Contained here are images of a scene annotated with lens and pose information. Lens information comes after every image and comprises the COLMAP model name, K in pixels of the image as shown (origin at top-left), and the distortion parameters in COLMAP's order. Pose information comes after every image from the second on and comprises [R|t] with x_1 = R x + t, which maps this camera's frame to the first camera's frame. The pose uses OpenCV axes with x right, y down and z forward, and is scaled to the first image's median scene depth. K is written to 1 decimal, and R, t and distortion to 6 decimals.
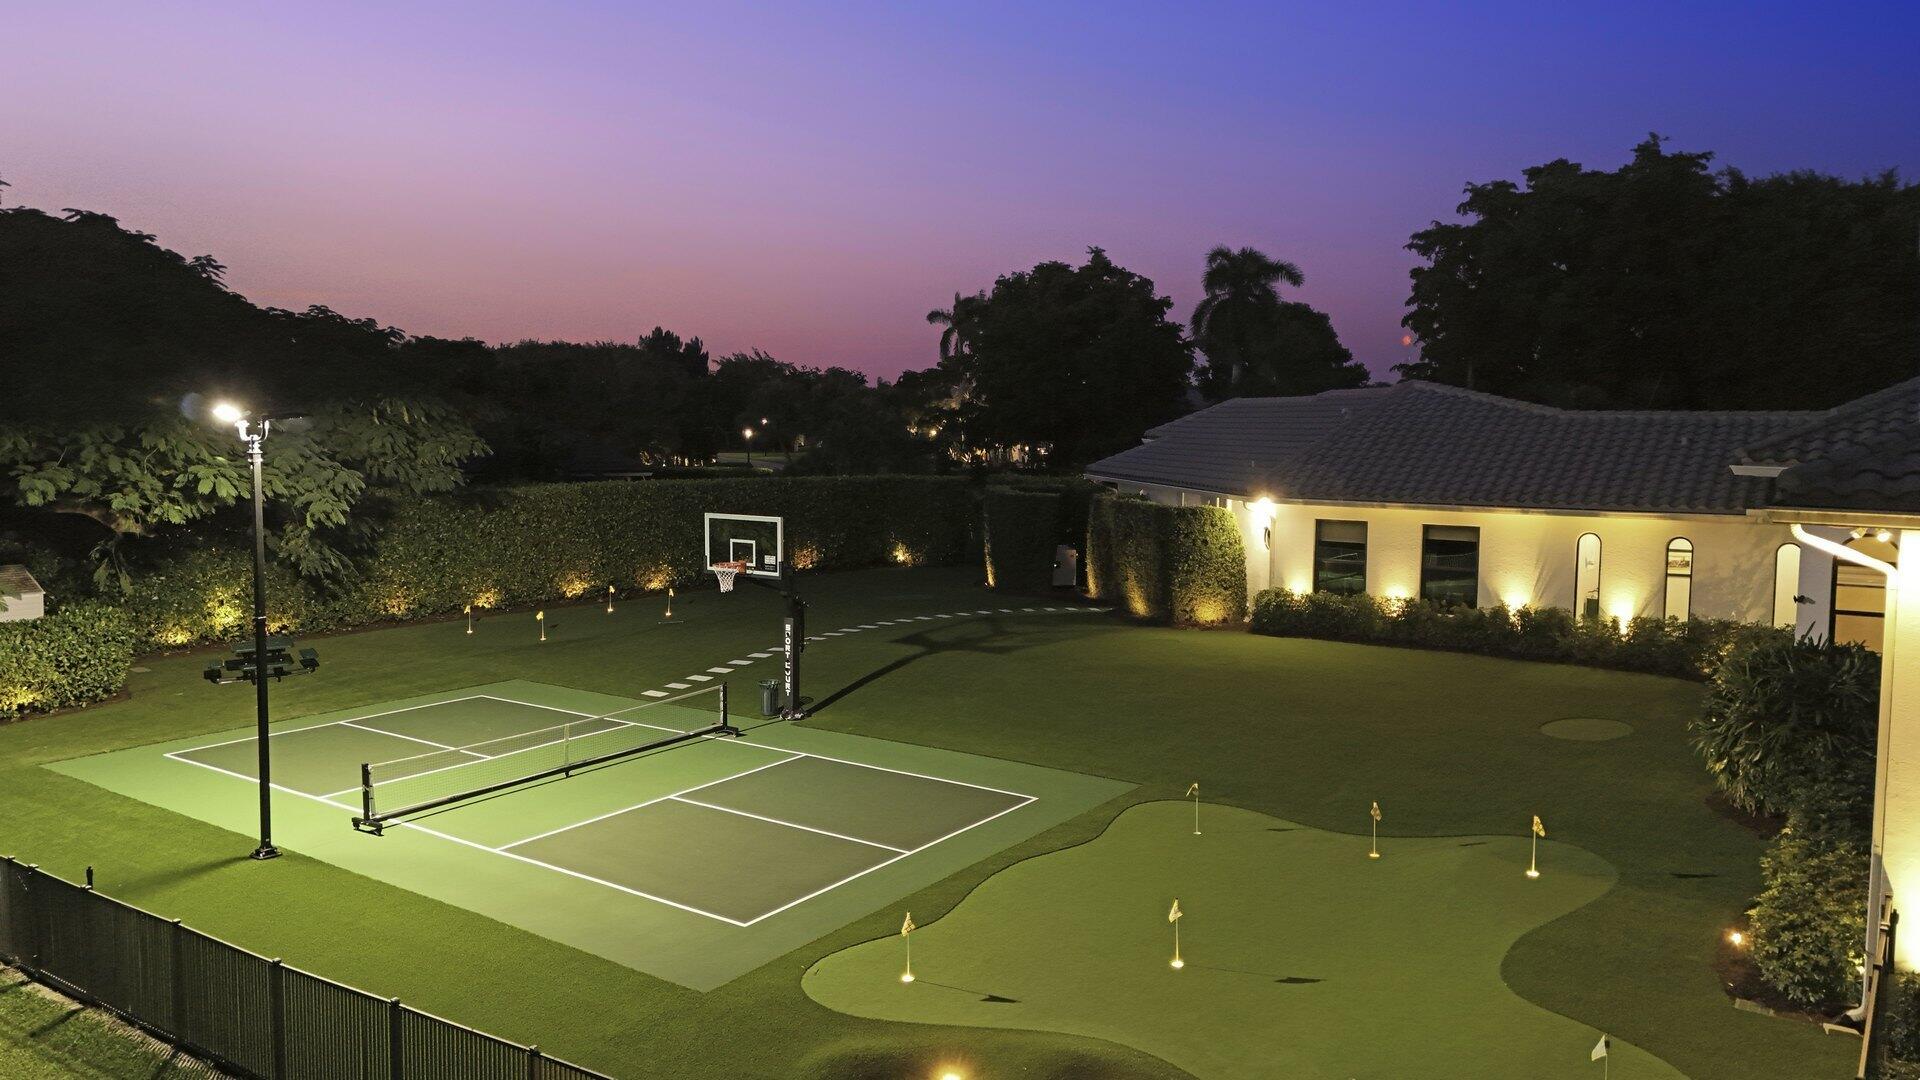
lens RADIAL K [[1410.5, 0, 970.2], [0, 1410.5, 558.7], [0, 0, 1]] dist [0.030631, -0.011672]
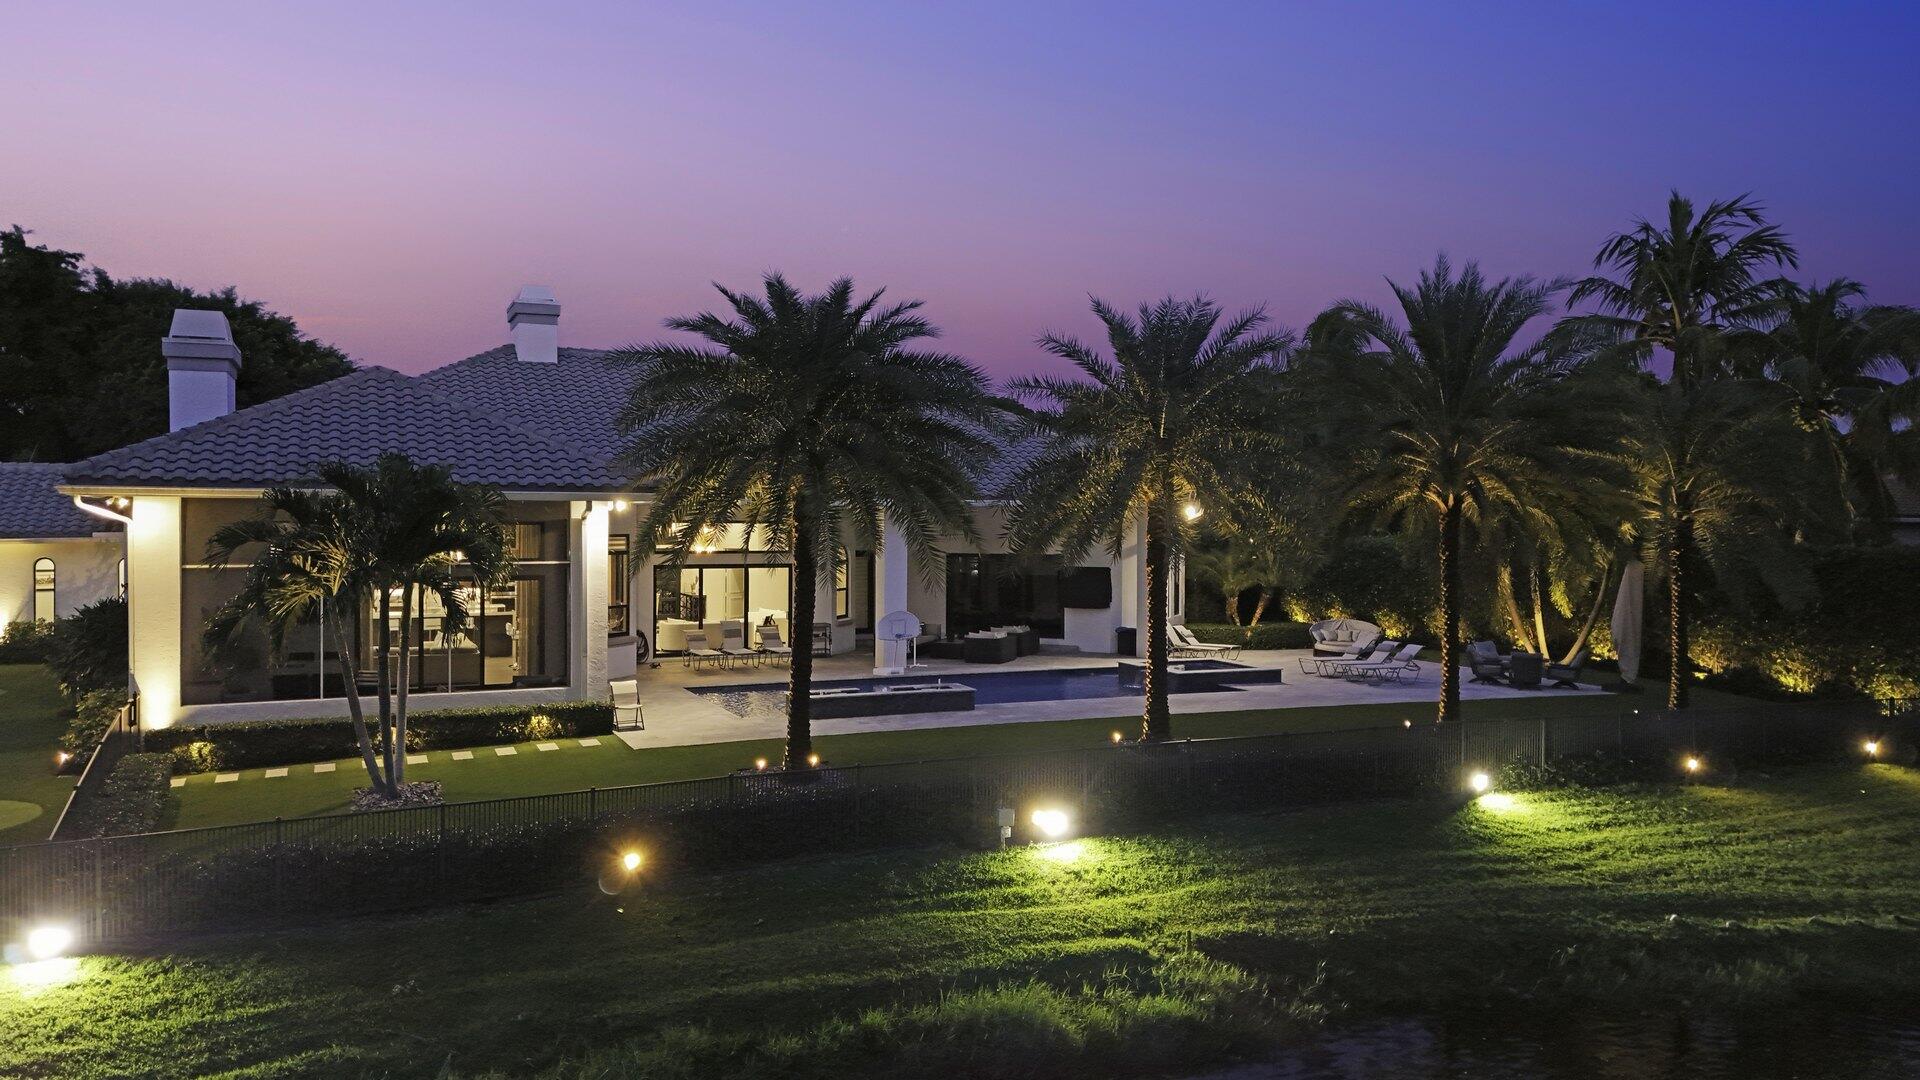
lens RADIAL K [[1410.5, 0, 971.8], [0, 1410.5, 549.3], [0, 0, 1]] dist [0.030631, -0.011672]
pose [[0.526930, -0.024739, 0.849548, -0.132349], [0.084863, 0.996112, -0.023629, 0.067666], [-0.845661, 0.084546, 0.526981, -0.337398]]
